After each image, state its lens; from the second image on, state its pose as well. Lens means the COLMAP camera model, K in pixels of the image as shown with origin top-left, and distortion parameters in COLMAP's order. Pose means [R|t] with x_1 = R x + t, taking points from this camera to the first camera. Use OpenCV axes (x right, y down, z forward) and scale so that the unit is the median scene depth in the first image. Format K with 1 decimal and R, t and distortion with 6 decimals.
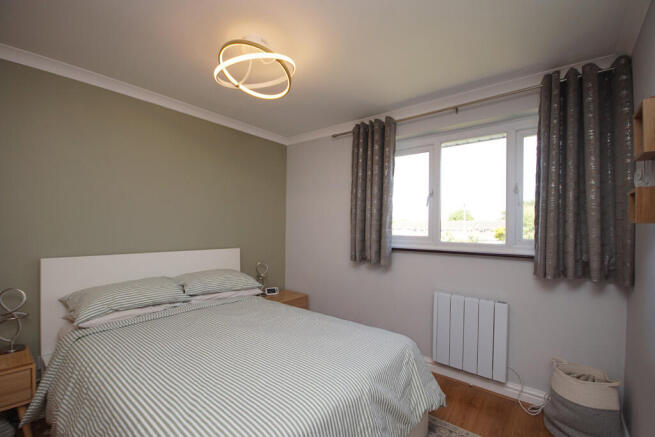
lens RADIAL K [[289.7, 0, 327.5], [0, 289.7, 218.5], [0, 0, 1]] dist [0.000557, 0.000133]
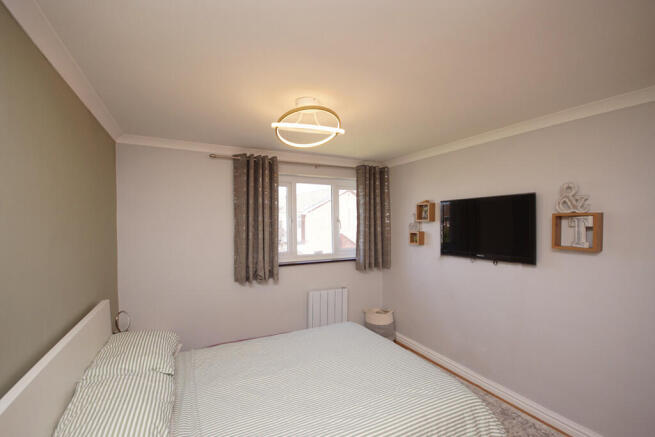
lens RADIAL K [[289.7, 0, 327.5], [0, 289.7, 218.5], [0, 0, 1]] dist [0.000557, 0.000133]
pose [[0.413202, 0.037555, 0.909864, -0.808268], [0.001036, 0.999129, -0.041710, -0.037562], [-0.910639, 0.018177, 0.412804, 0.306763]]
